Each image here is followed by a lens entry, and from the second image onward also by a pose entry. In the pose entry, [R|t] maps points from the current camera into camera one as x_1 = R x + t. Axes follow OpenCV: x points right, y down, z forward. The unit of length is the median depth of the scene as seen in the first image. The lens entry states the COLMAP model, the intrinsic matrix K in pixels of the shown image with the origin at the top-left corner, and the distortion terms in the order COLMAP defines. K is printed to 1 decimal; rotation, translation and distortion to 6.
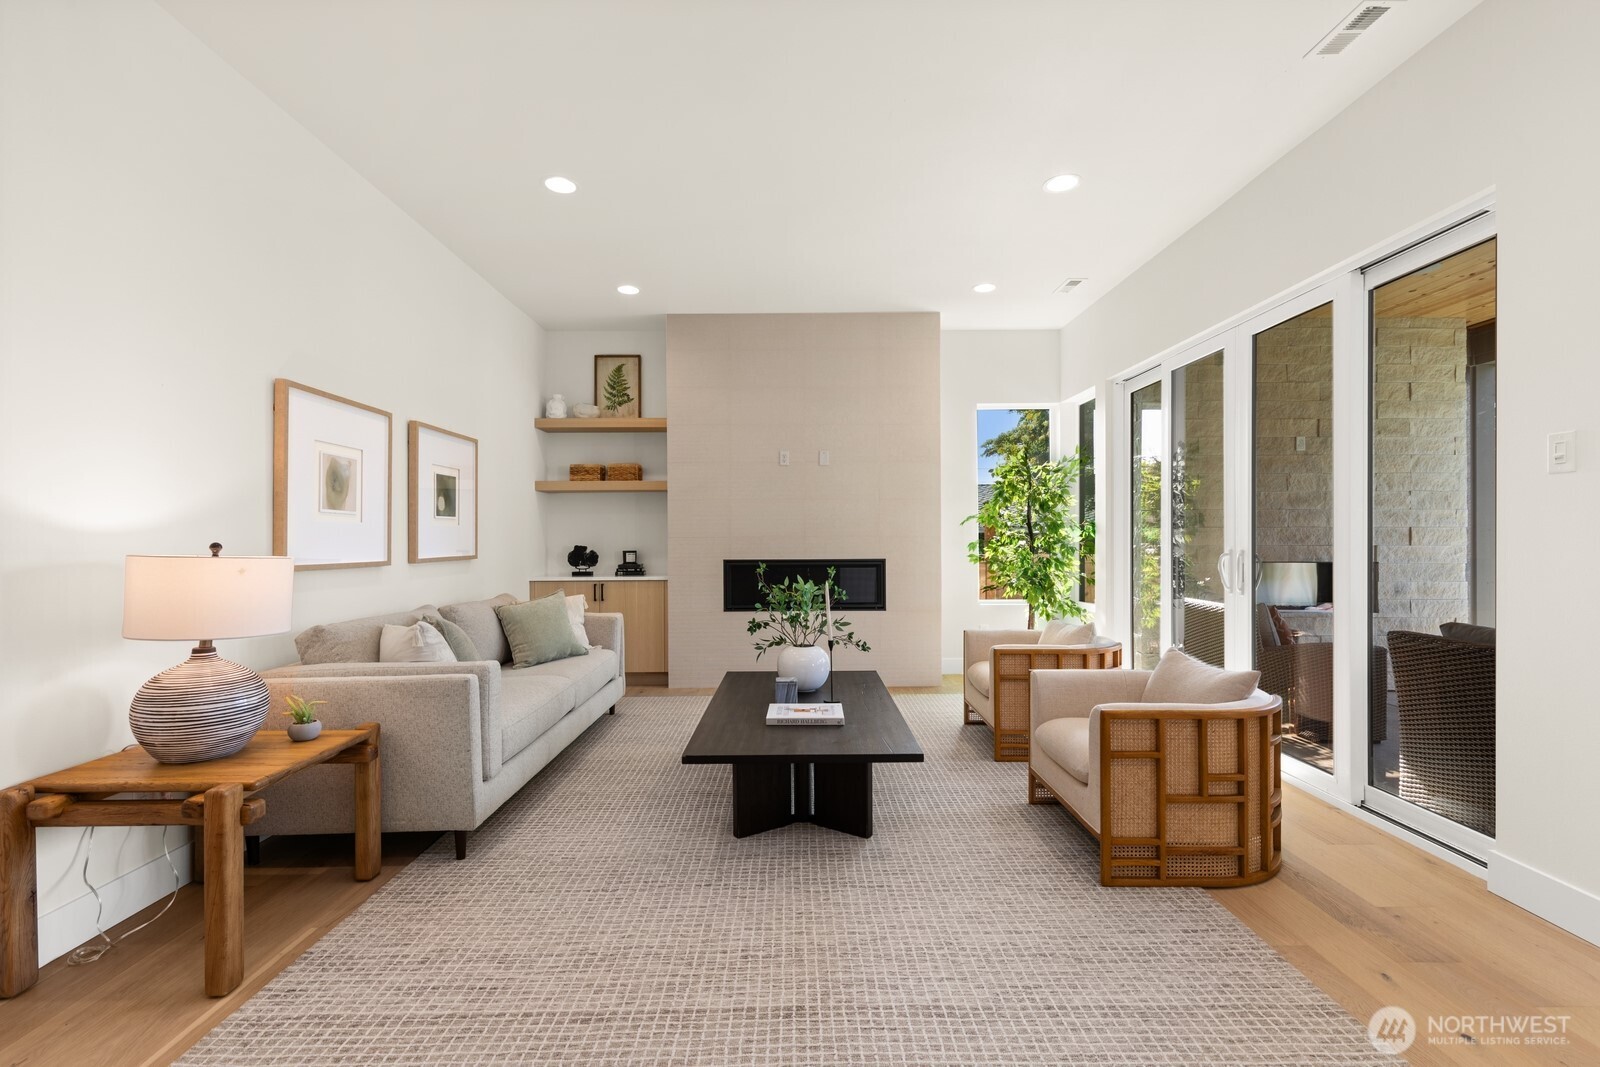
lens RADIAL K [[725.2, 0, 802.5], [0, 725.2, 535.2], [0, 0, 1]] dist [0.004343, 0.003363]
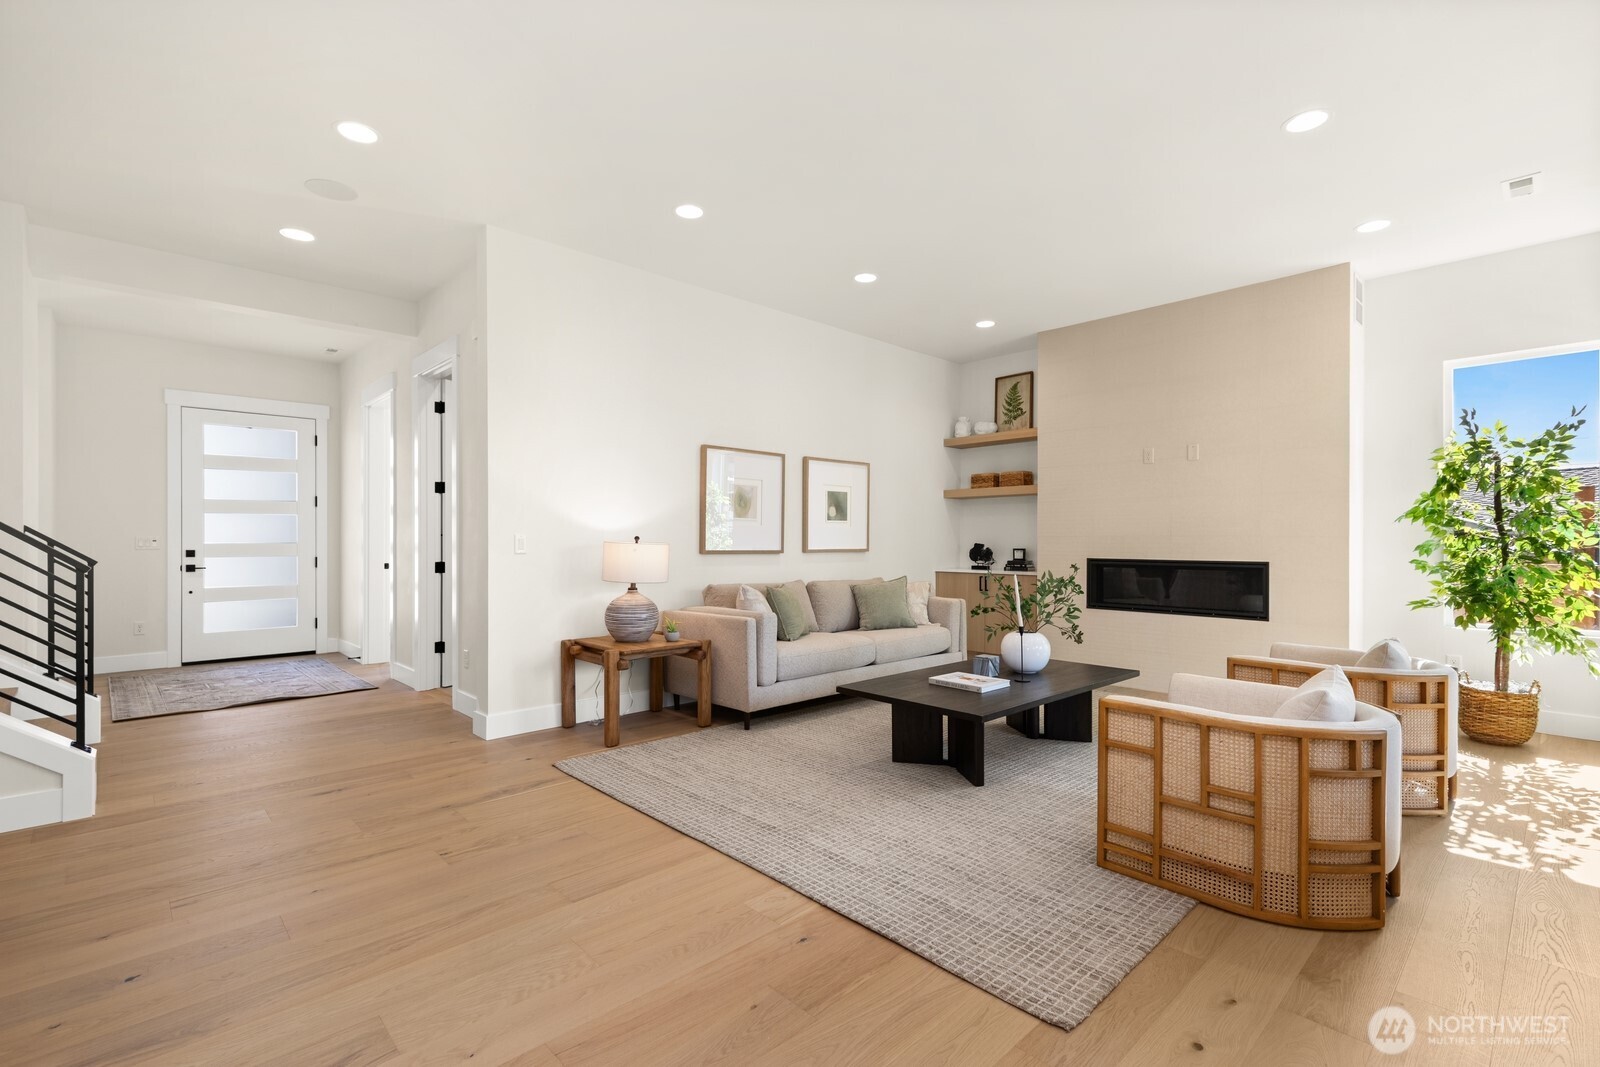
lens RADIAL K [[725.2, 0, 793.1], [0, 725.2, 535.2], [0, 0, 1]] dist [0.004343, 0.003363]
pose [[0.677425, 0.001723, -0.735590, 0.579229], [-0.003707, 0.999993, -0.001071, 0.005485], [0.735582, 0.003452, 0.677427, -0.023644]]
